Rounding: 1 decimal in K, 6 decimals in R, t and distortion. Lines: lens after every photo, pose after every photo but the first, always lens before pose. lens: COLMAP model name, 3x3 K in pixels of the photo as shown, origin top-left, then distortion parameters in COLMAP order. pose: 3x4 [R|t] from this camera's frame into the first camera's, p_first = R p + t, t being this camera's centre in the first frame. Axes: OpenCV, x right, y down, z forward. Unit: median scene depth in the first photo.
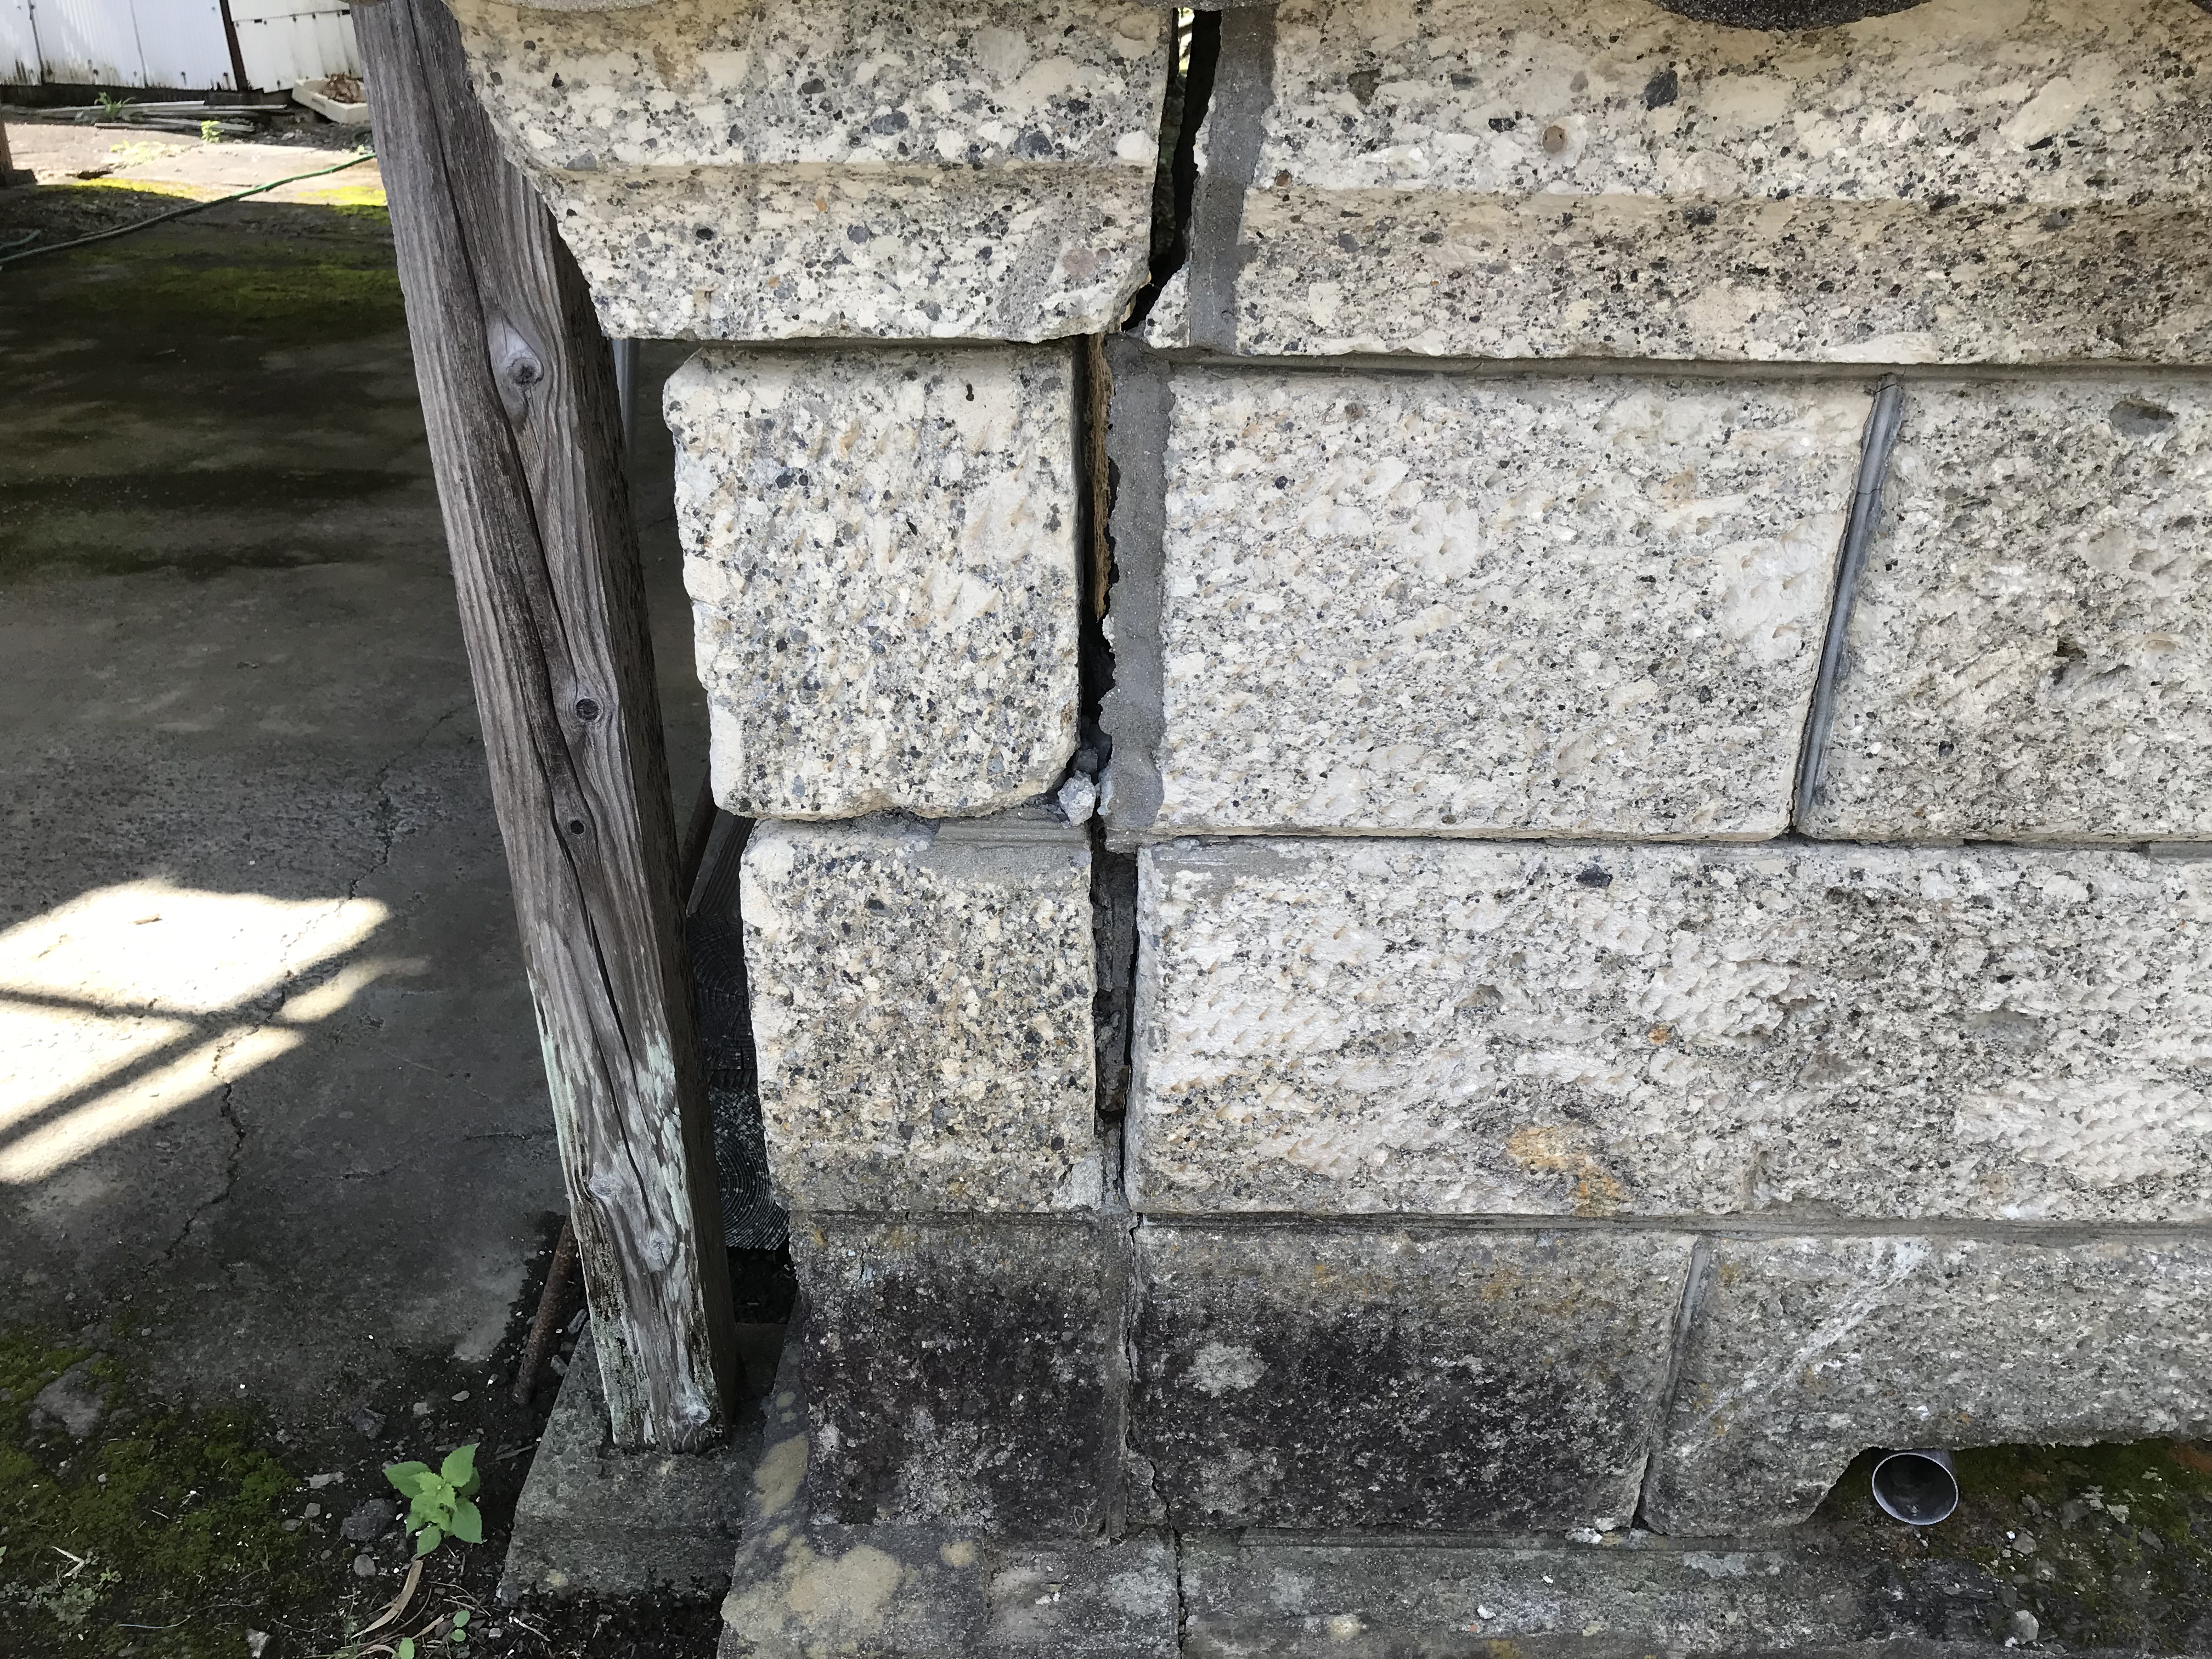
lens RADIAL K [[1802.4, 0, 1117.1], [0, 1802.4, 825.5], [0, 0, 1]] dist [0.036751, -0.042370]
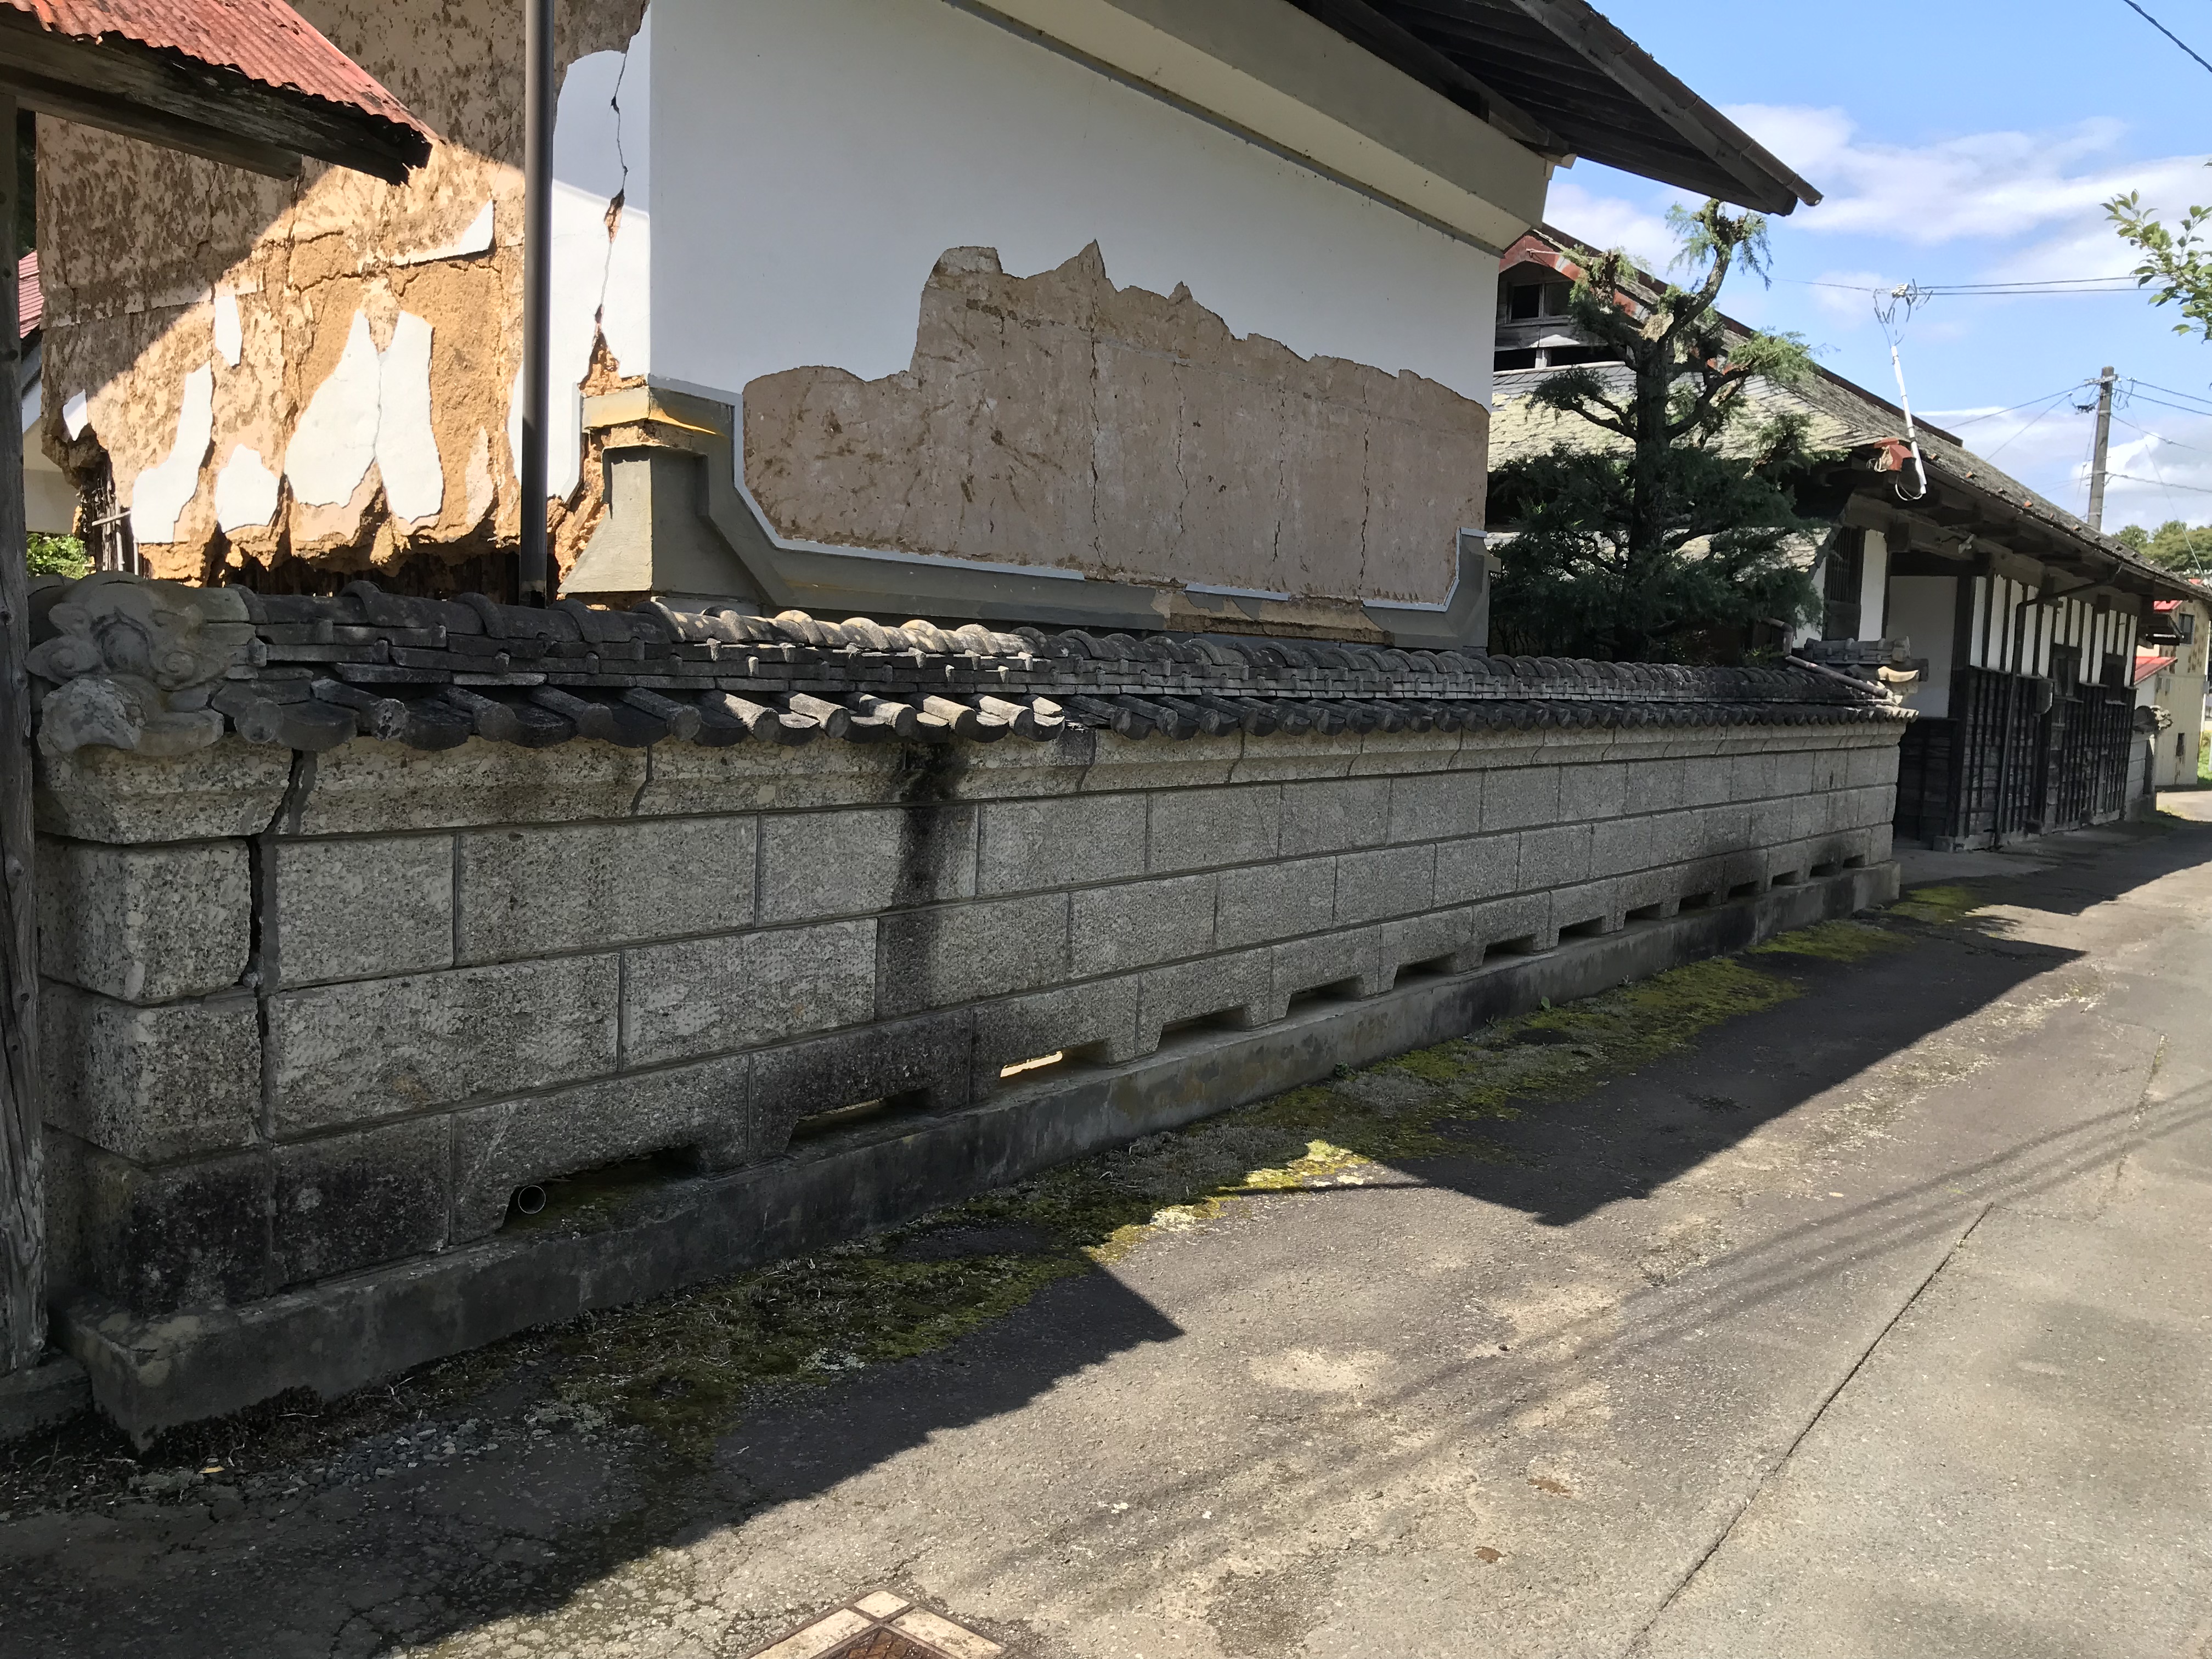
lens RADIAL K [[1802.4, 0, 1117.1], [0, 1802.4, 825.5], [0, 0, 1]] dist [0.036751, -0.042370]
pose [[0.594260, -0.067421, 0.801442, -1.642995], [0.341512, 0.923337, -0.175553, 0.808210], [-0.728165, 0.378026, 0.571727, -2.006491]]
